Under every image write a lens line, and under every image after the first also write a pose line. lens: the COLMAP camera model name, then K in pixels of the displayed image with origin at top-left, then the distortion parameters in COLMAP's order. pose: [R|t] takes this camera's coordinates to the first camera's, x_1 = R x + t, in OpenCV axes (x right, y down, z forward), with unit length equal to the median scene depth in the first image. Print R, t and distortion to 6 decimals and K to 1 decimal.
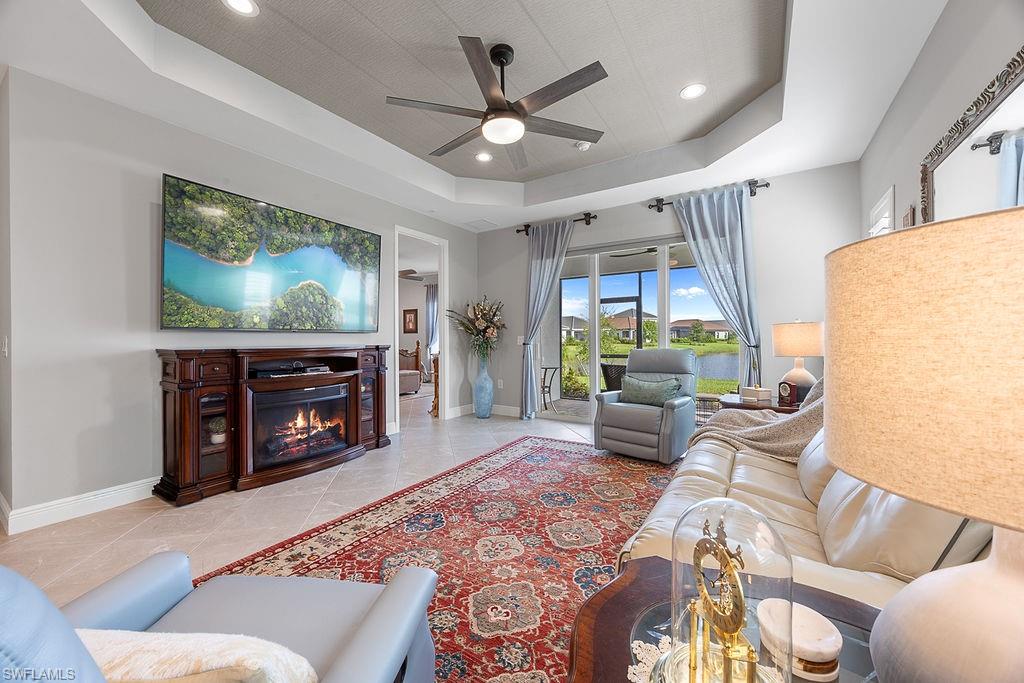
lens RADIAL K [[390.9, 0, 520.4], [0, 390.9, 337.2], [0, 0, 1]] dist [-0.002455, 0.000067]
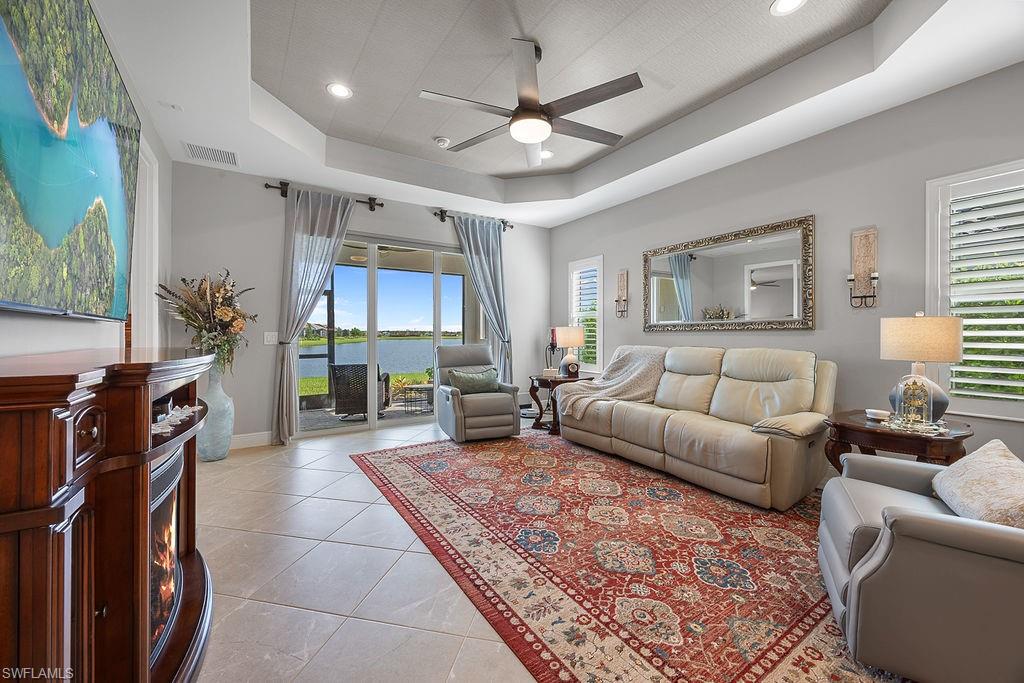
lens RADIAL K [[390.9, 0, 512.8], [0, 390.9, 334.2], [0, 0, 1]] dist [-0.002455, 0.000067]
pose [[0.422759, 0.005179, 0.906227, -0.879865], [-0.003186, 0.999986, -0.004228, 0.004592], [-0.906236, -0.001100, 0.422770, 0.547908]]
